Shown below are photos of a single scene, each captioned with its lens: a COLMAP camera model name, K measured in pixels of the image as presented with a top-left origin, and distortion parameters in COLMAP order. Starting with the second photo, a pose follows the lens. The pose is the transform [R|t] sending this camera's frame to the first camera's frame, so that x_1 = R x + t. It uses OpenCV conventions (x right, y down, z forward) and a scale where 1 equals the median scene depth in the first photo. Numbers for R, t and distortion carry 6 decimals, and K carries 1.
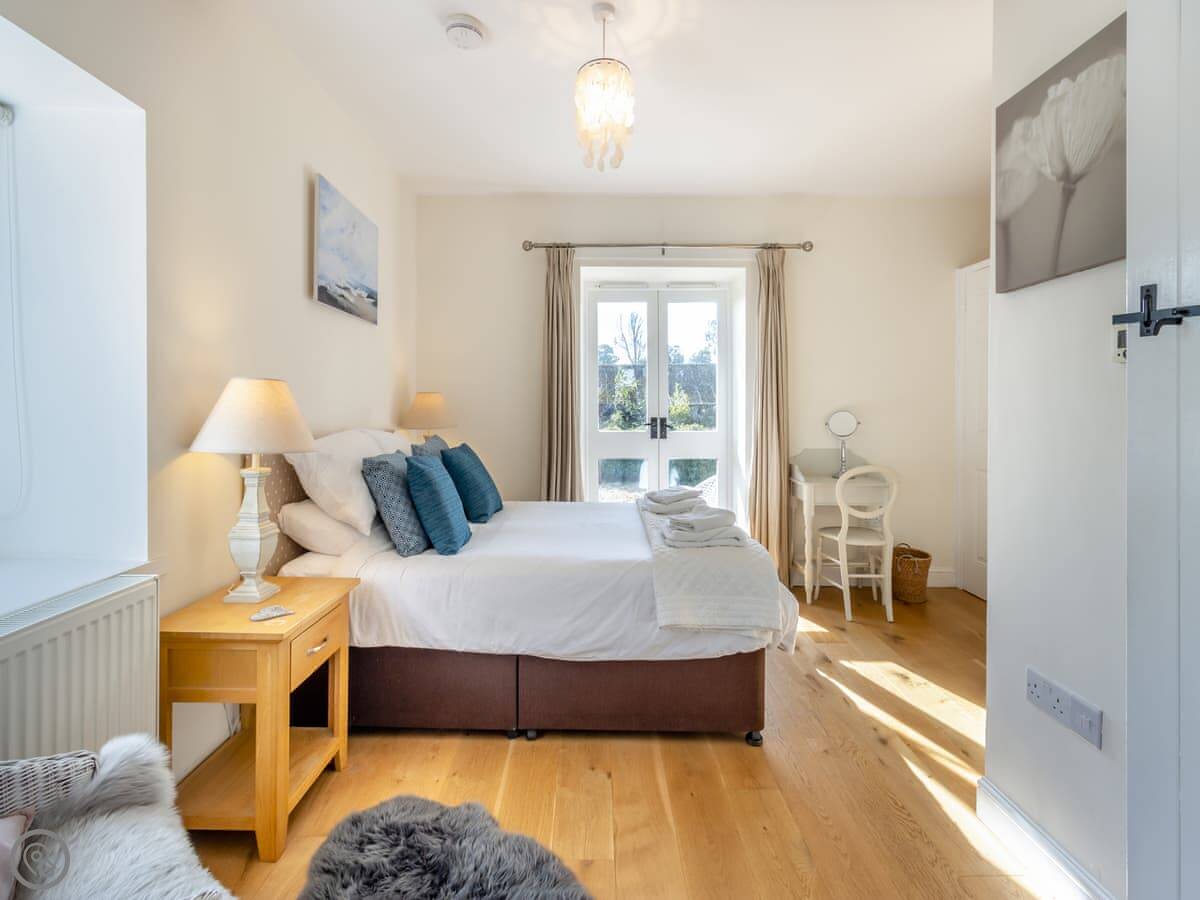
lens RADIAL K [[567.1, 0, 603.9], [0, 567.1, 410.8], [0, 0, 1]] dist [0.003053, 0.000757]
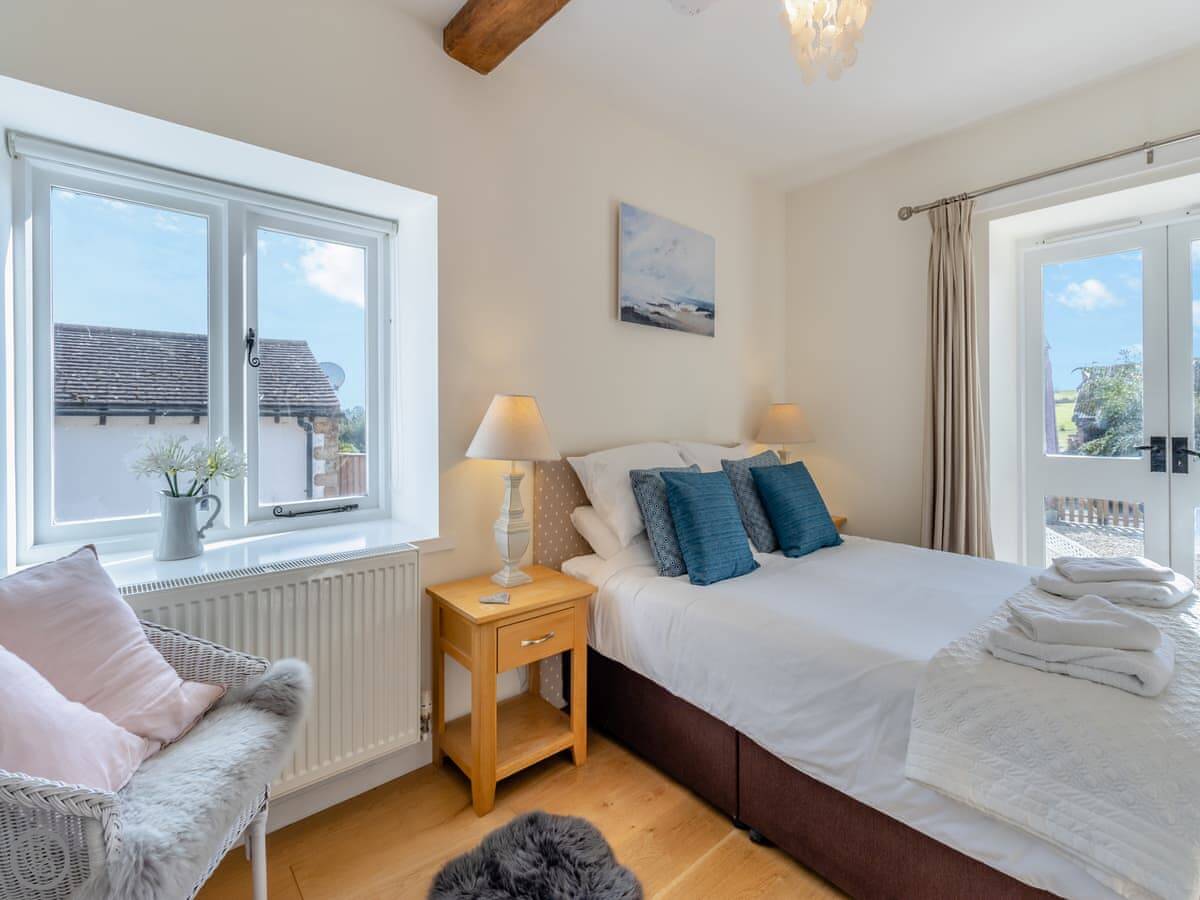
lens RADIAL K [[559.3, 0, 607.5], [0, 559.3, 421.1], [0, 0, 1]] dist [0.001217, 0.000573]
pose [[0.652084, 0.000563, -0.758147, 0.300460], [-0.004773, 0.999983, -0.003363, -0.000467], [0.758132, 0.005812, 0.652075, 0.308490]]
